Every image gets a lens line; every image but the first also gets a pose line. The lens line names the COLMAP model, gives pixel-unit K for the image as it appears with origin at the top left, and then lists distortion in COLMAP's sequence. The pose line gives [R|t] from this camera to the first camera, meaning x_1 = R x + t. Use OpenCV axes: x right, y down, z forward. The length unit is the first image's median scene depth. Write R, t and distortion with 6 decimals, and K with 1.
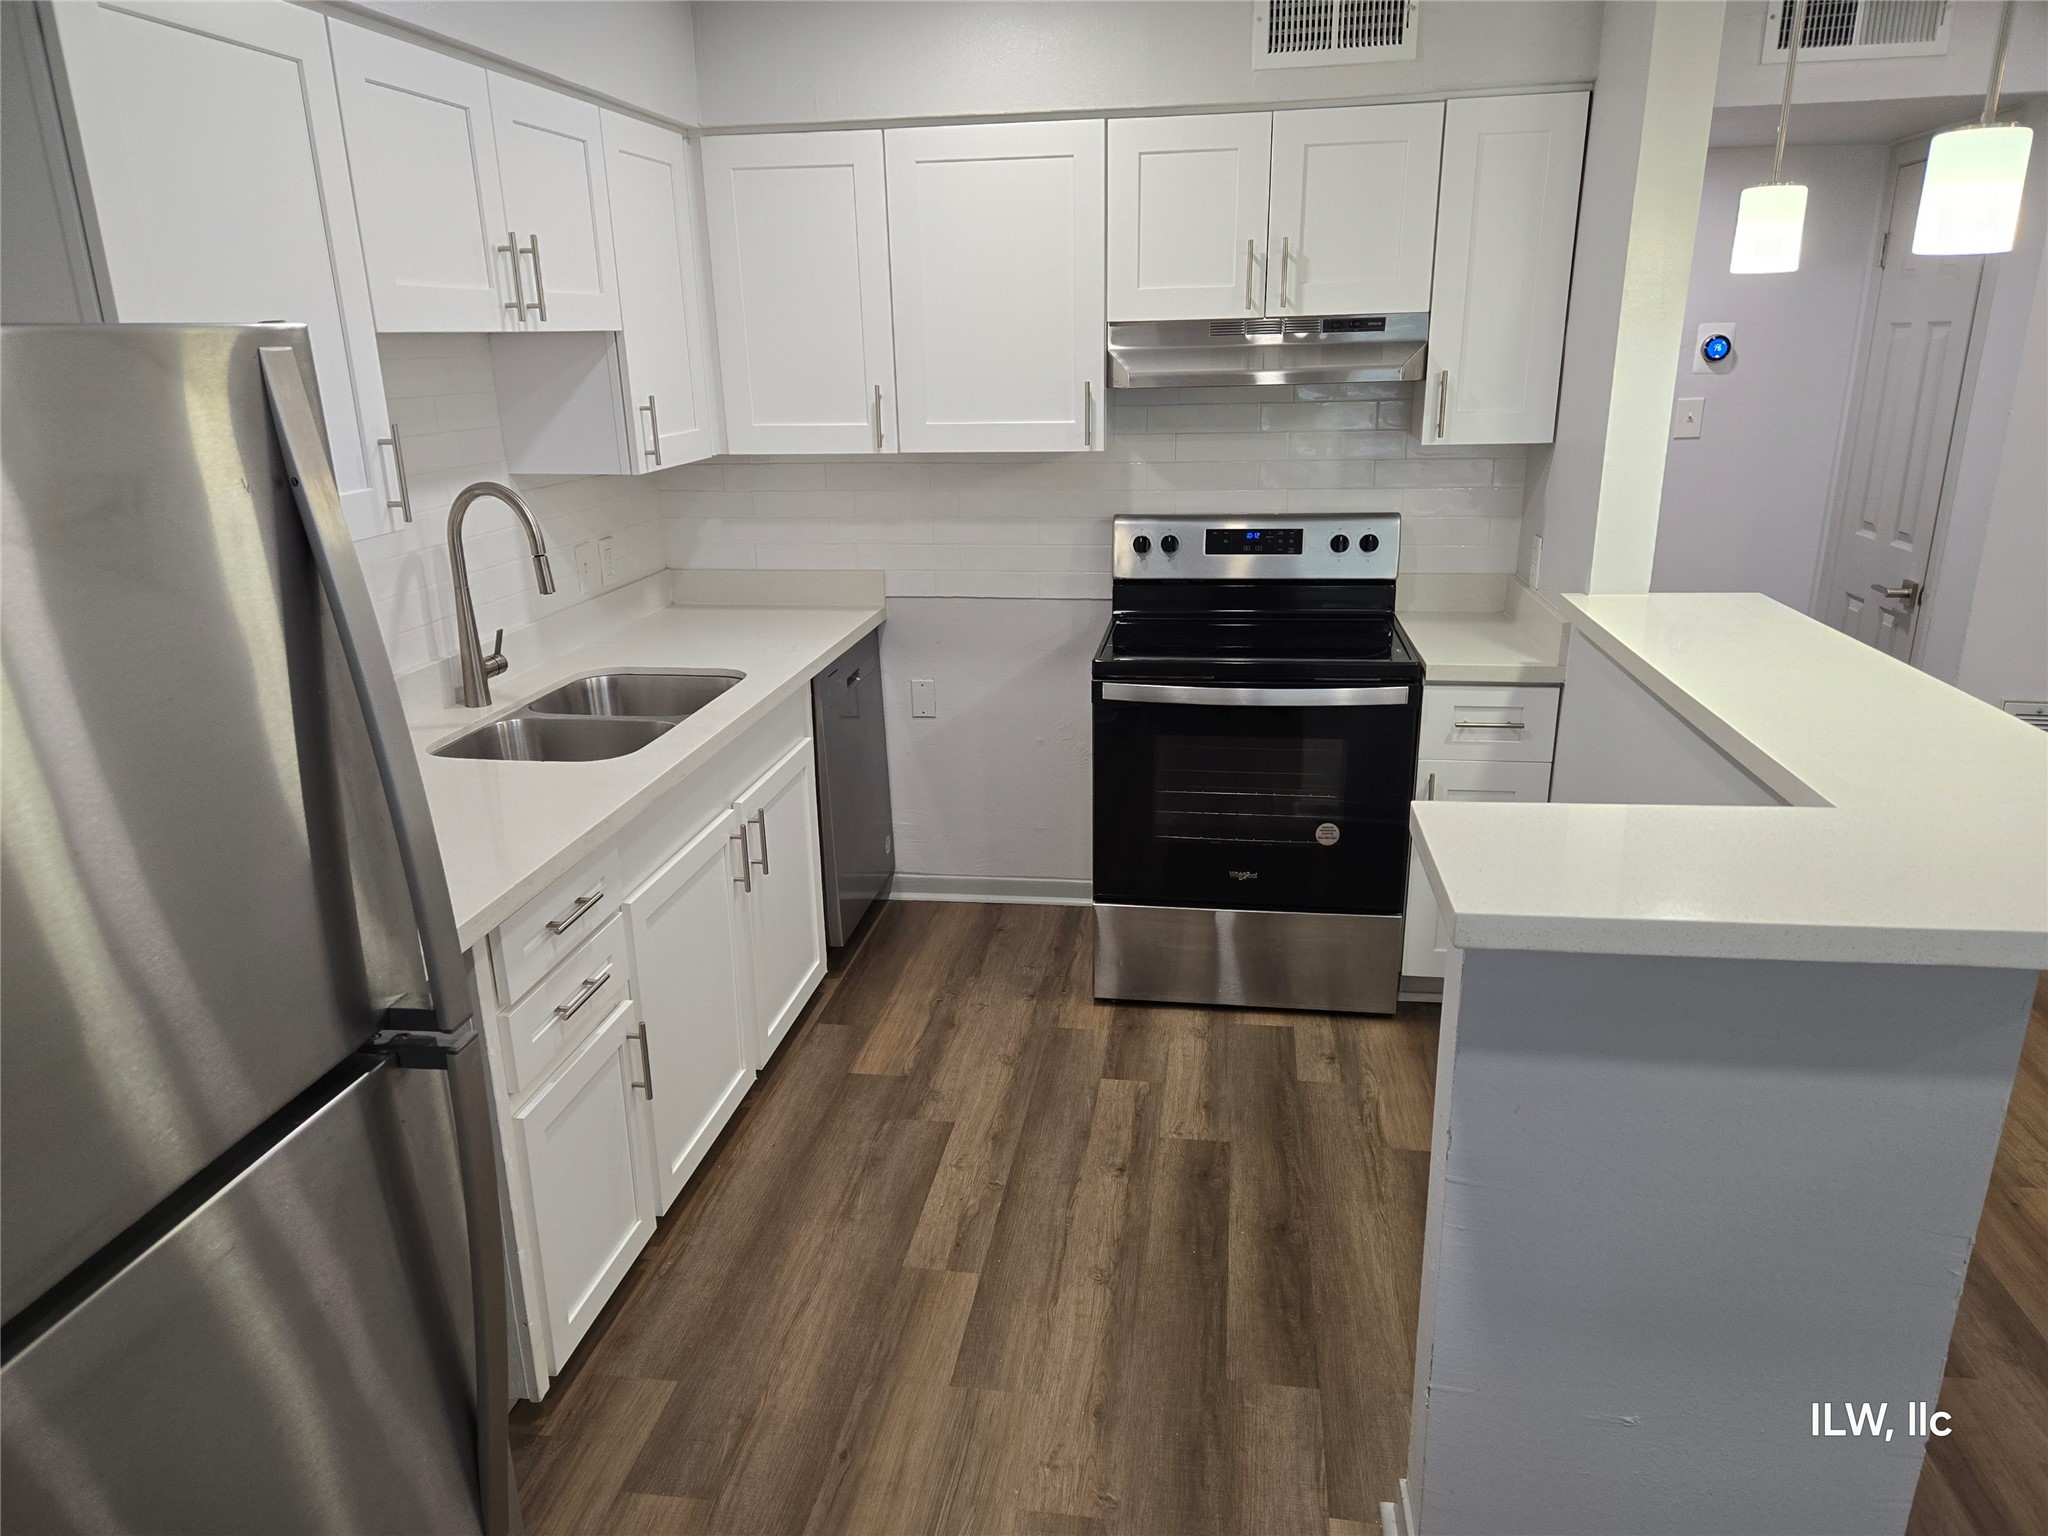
lens RADIAL K [[1320.0, 0, 946.2], [0, 1320.0, 754.8], [0, 0, 1]] dist [0.116103, -0.088167]
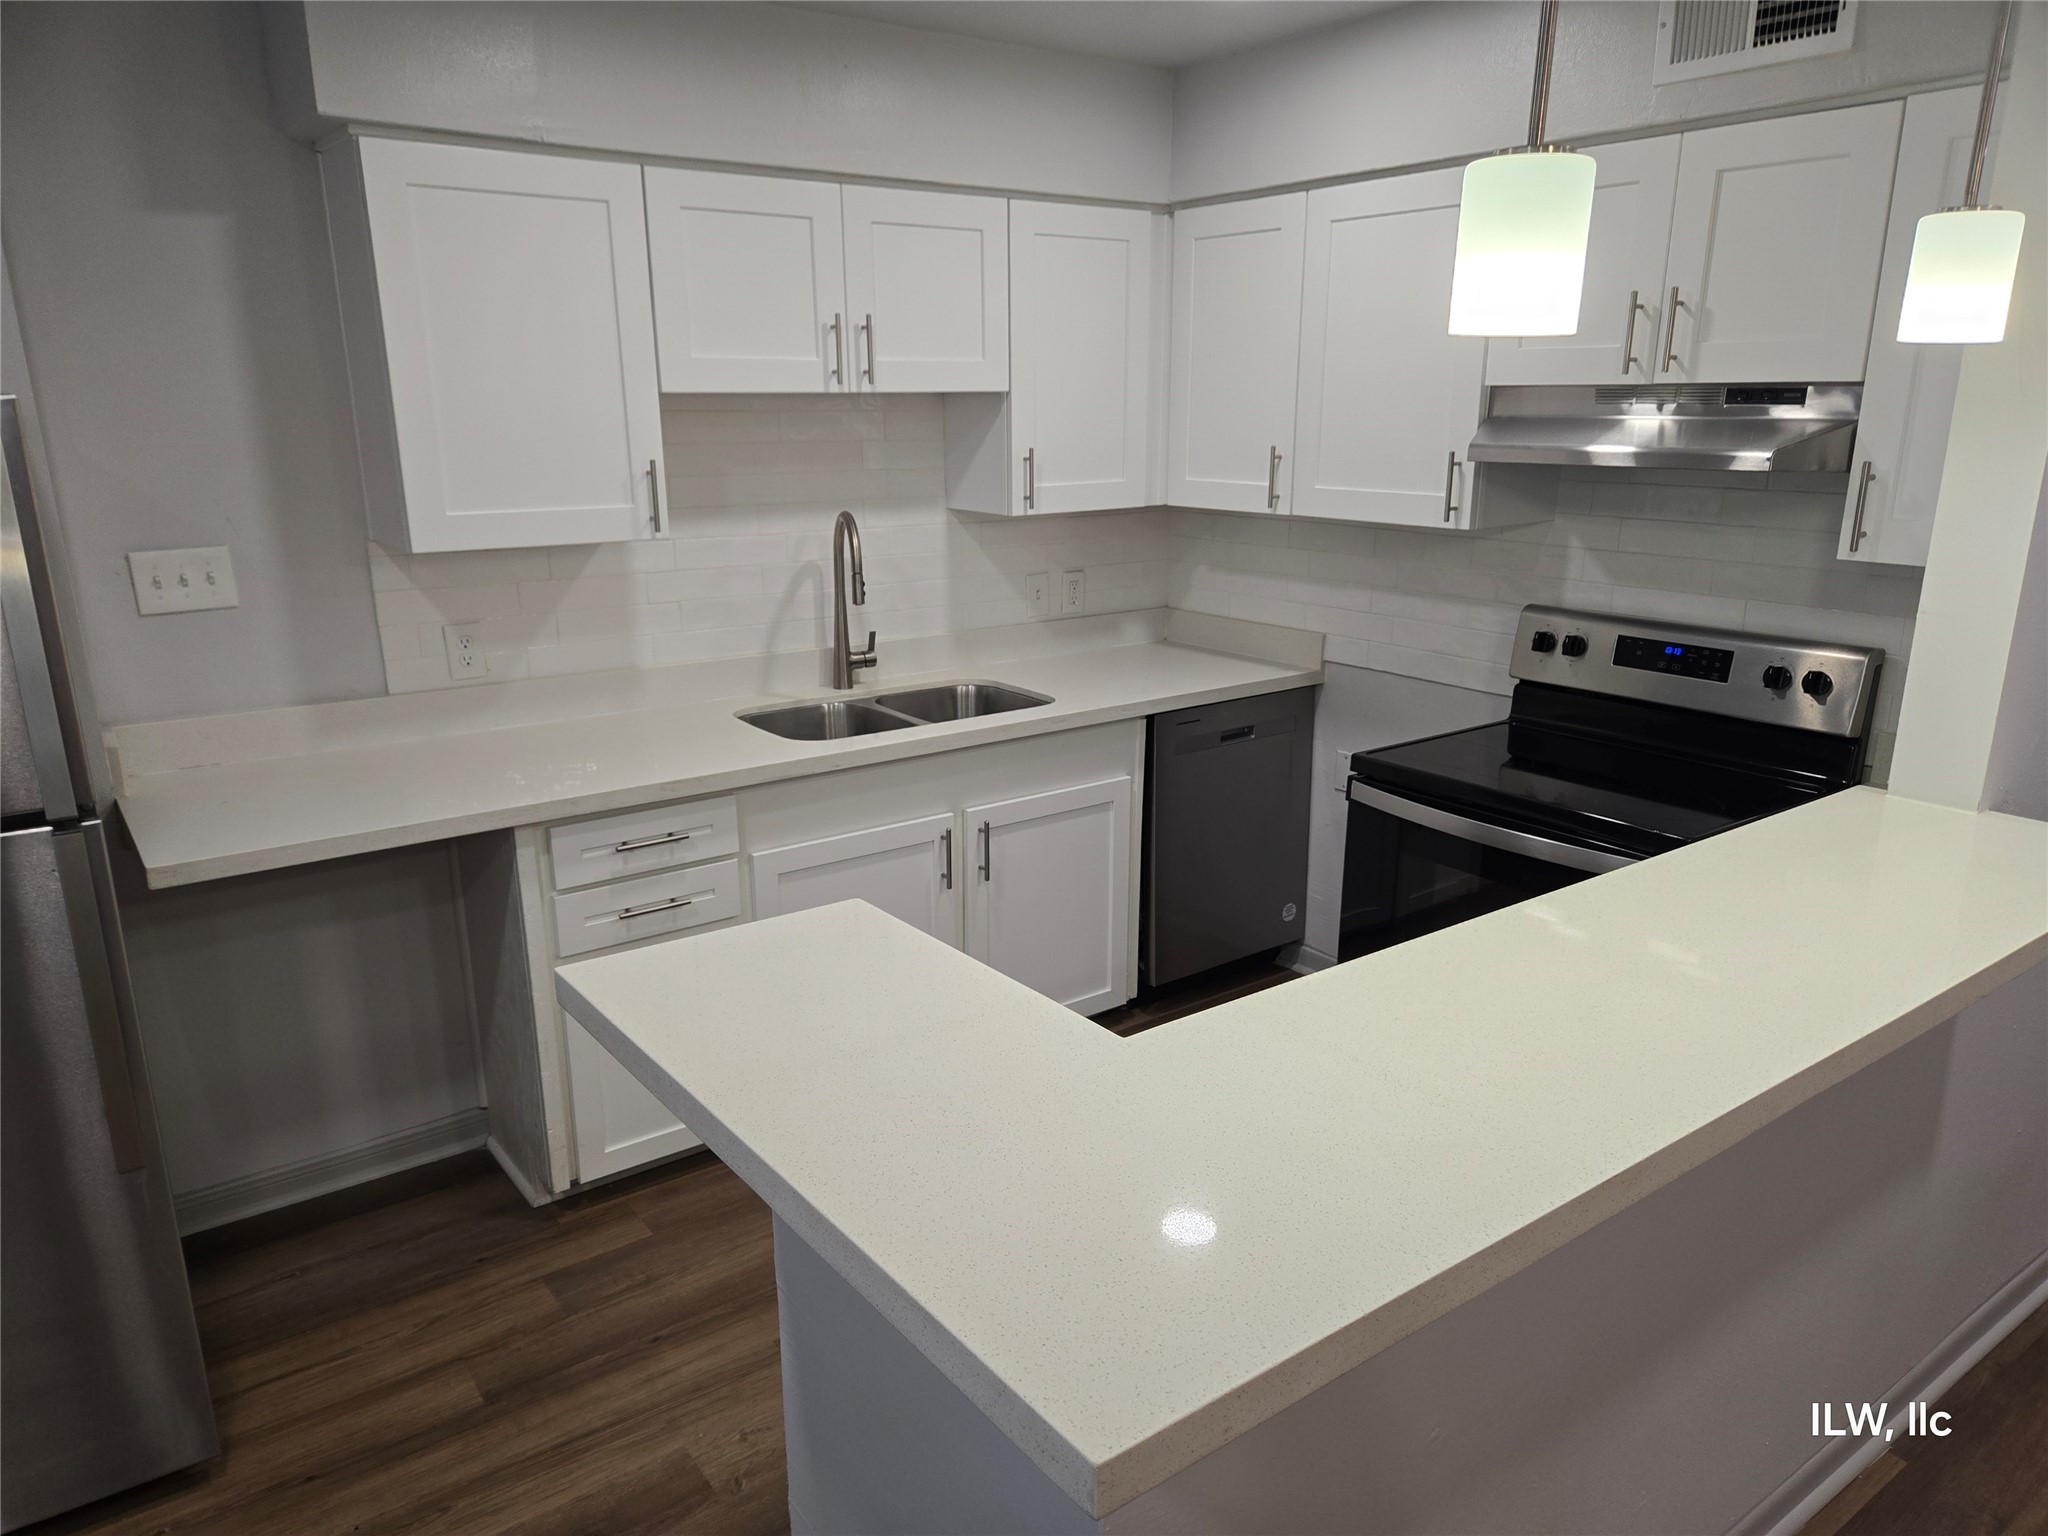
lens RADIAL K [[1284.3, 0, 1067.9], [0, 1284.3, 769.6], [0, 0, 1]] dist [0.073484, -0.058039]
pose [[0.746239, 0.202692, -0.634069, 0.526999], [-0.210574, 0.975480, 0.064005, -0.076615], [0.631495, 0.085755, 0.770623, 0.195141]]
